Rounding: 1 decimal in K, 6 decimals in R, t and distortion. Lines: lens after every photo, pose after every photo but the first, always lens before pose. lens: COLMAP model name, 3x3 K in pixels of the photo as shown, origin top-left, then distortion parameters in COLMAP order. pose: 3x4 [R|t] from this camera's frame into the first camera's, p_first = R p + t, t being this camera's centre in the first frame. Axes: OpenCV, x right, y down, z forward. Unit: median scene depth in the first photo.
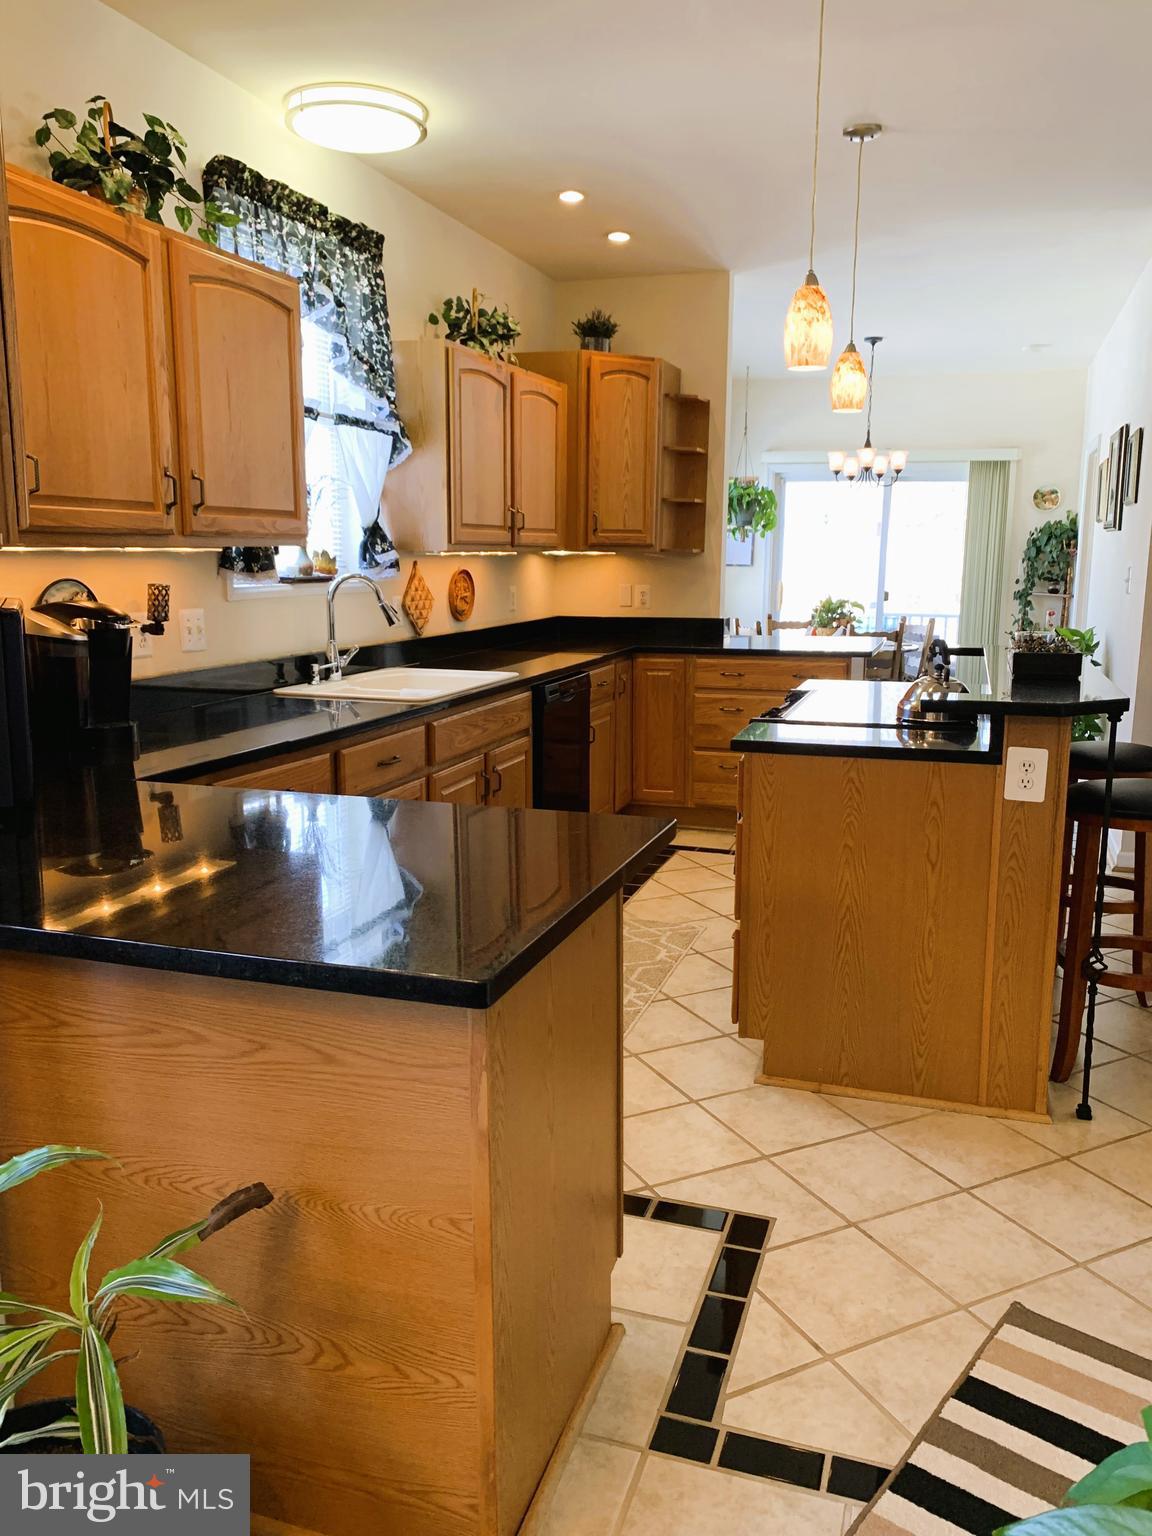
lens RADIAL K [[1150.0, 0, 576.0], [0, 1150.0, 768.0], [0, 0, 1]] dist [0.072827, -0.128125]
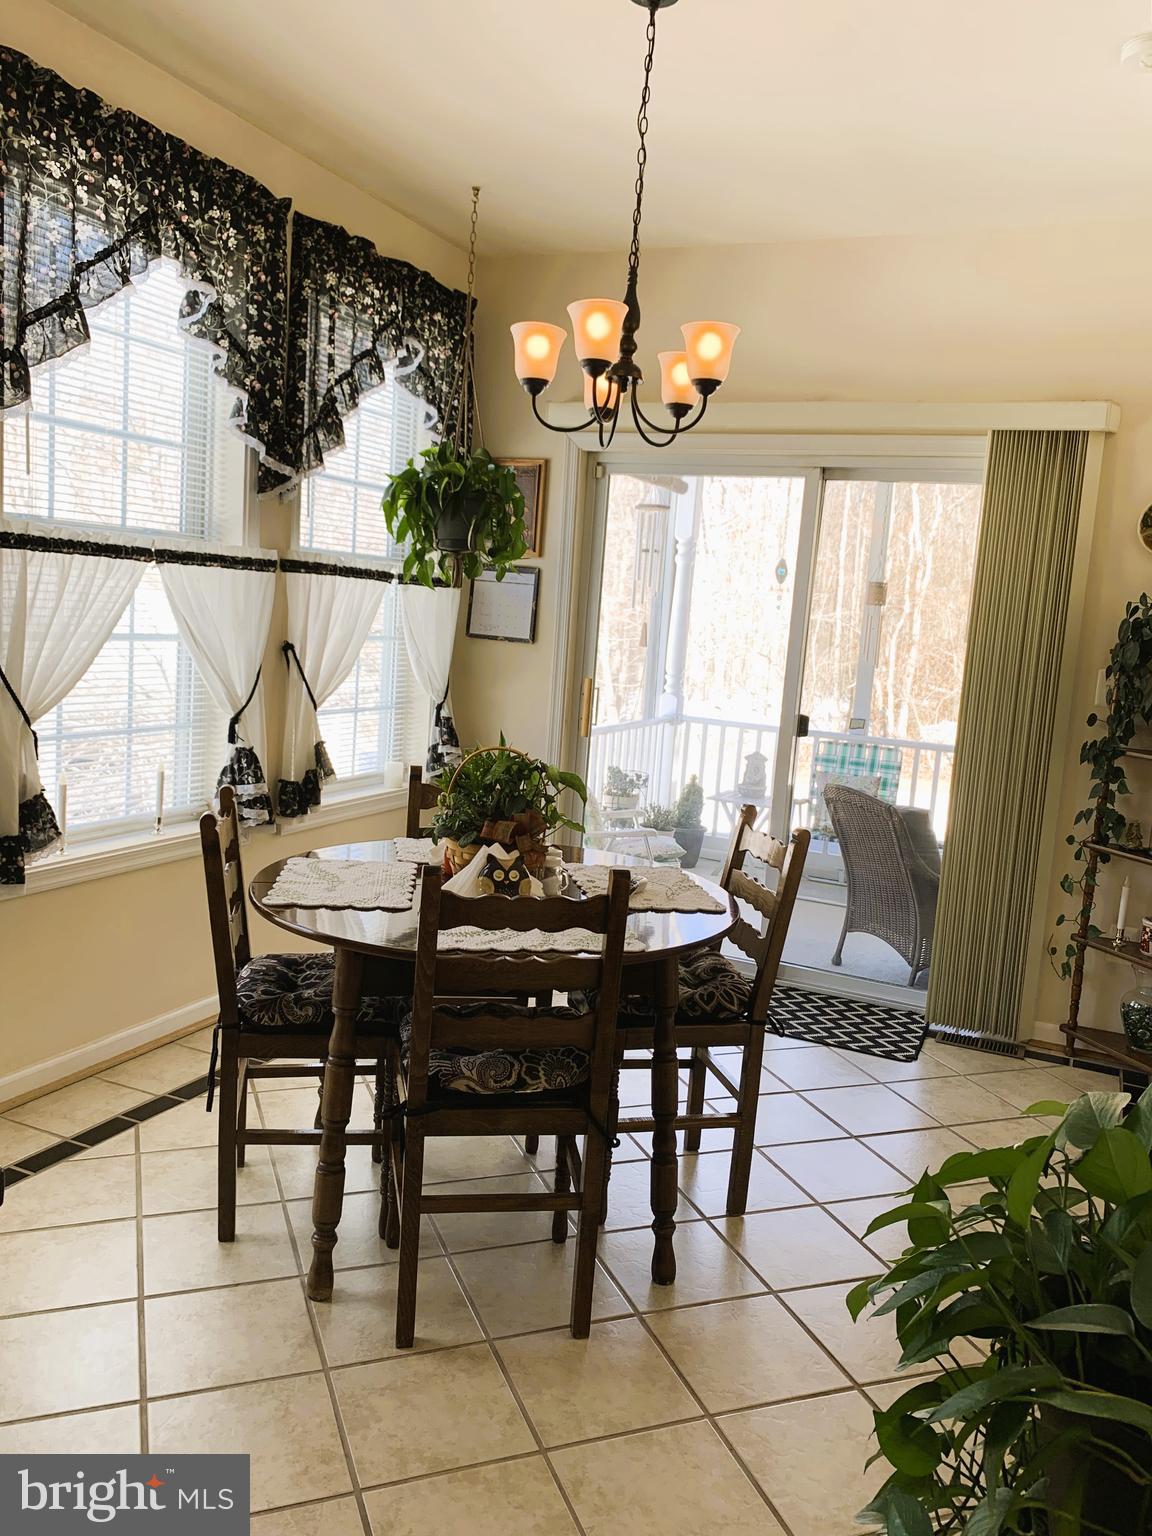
lens RADIAL K [[1150.0, 0, 576.0], [0, 1150.0, 768.0], [0, 0, 1]] dist [0.072827, -0.128125]
pose [[0.994515, 0.078929, -0.068632, 0.226663], [-0.083434, 0.994362, -0.065451, -0.100552], [0.063079, 0.070818, 0.995493, 0.575046]]
